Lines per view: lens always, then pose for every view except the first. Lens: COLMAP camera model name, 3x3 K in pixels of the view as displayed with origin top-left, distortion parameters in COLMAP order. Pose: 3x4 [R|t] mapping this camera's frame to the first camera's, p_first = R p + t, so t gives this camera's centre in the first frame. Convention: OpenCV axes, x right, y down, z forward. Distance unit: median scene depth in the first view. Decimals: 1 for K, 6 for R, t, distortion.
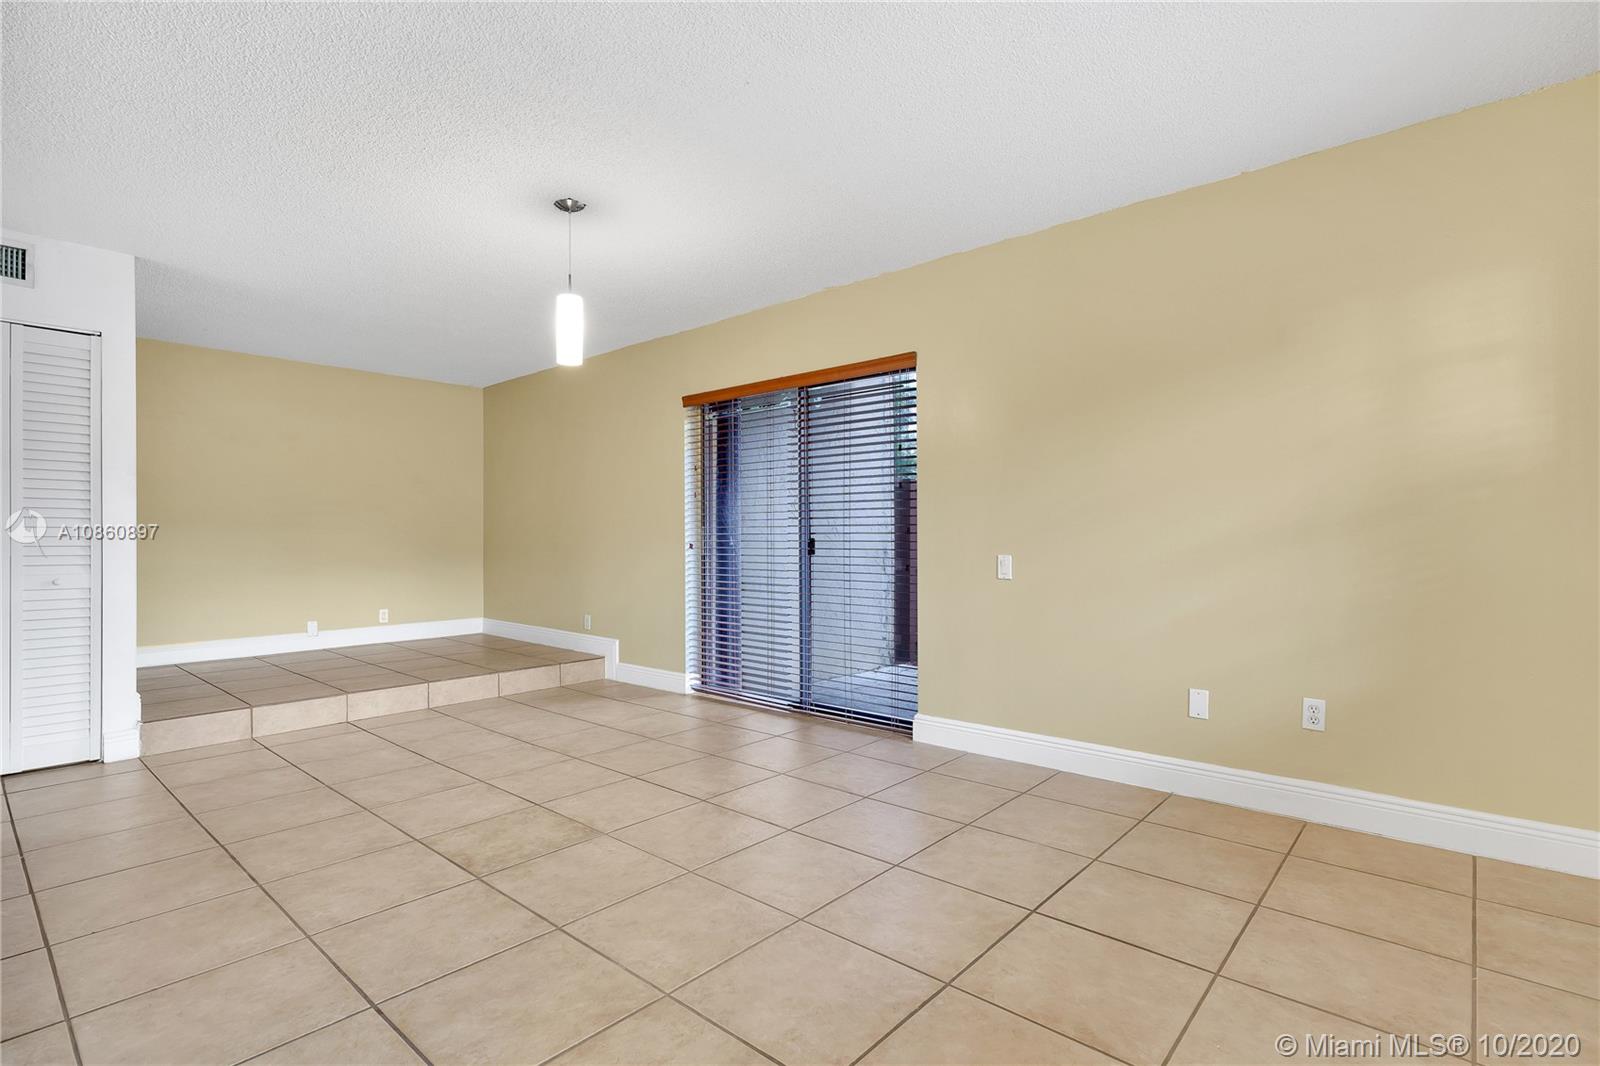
lens RADIAL K [[766.6, 0, 802.2], [0, 766.6, 534.1], [0, 0, 1]] dist [0.001245, 0.001590]
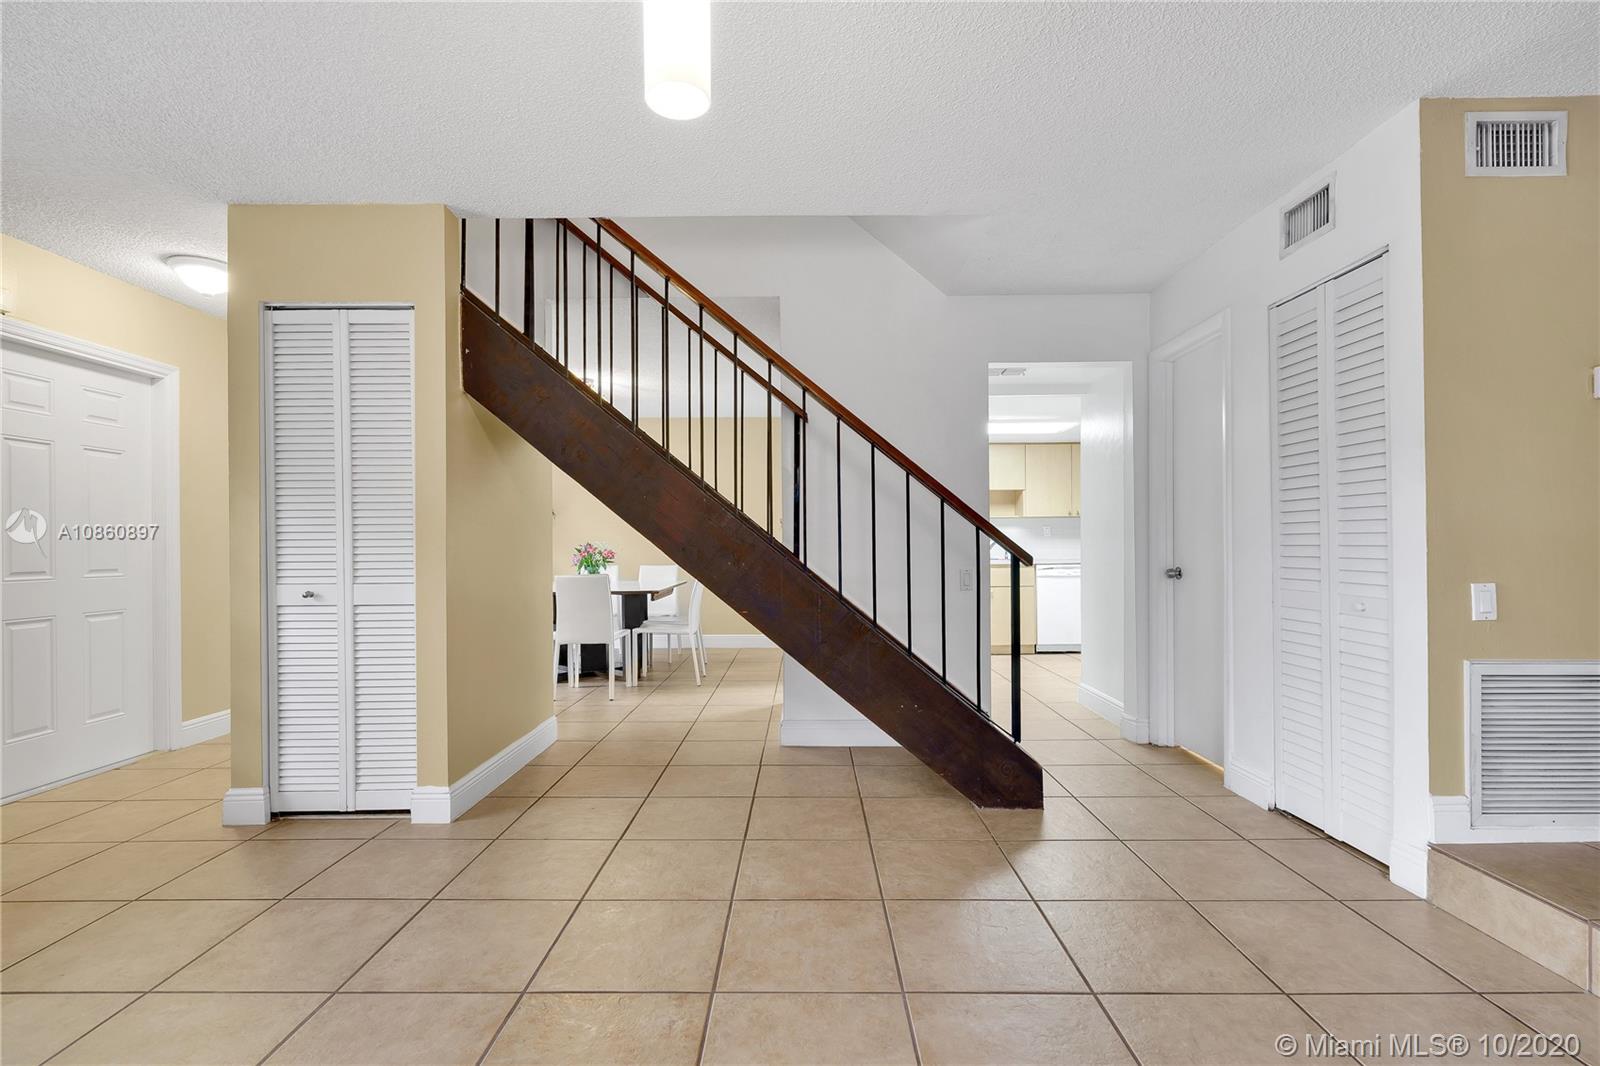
lens RADIAL K [[731.1, 0, 802.1], [0, 731.1, 540.0], [0, 0, 1]] dist [-0.003766, 0.003531]
pose [[-0.754218, 0.006143, -0.656595, -0.086712], [0.013449, 0.999891, -0.006094, -0.003429], [0.656486, -0.013426, -0.754219, 1.015972]]
